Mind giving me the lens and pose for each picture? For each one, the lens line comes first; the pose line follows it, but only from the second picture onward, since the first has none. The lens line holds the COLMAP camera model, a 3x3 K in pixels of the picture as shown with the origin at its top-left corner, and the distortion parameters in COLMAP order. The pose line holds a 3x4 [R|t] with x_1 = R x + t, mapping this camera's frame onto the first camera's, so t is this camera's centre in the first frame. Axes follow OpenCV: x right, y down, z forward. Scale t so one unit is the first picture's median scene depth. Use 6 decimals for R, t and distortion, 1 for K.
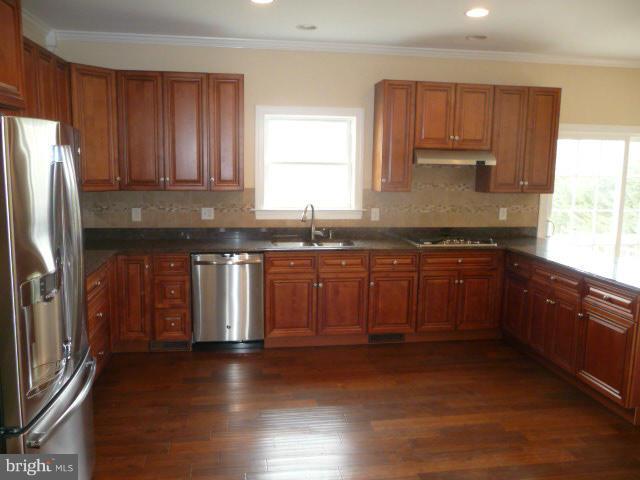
lens RADIAL K [[552.6, 0, 320.0], [0, 552.6, 240.0], [0, 0, 1]] dist [0.006660, 0.003701]
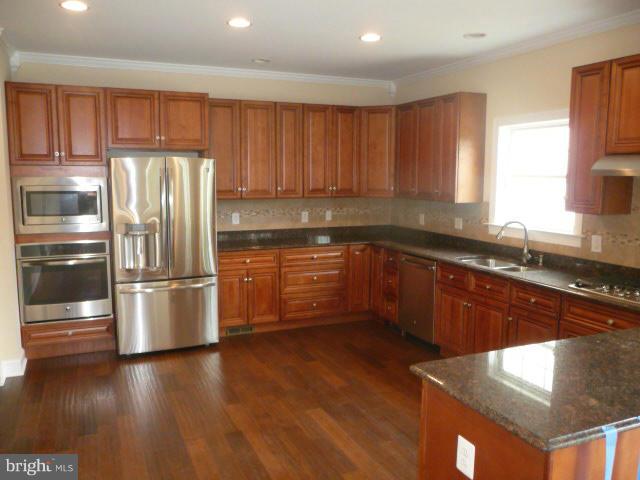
lens RADIAL K [[529.7, 0, 320.0], [0, 529.7, 240.0], [0, 0, 1]] dist [-0.001650, -0.000309]
pose [[0.269370, 0.105599, -0.957230, 0.707445], [-0.161707, 0.984817, 0.063137, -0.037220], [0.949363, 0.137783, 0.282356, 0.453499]]
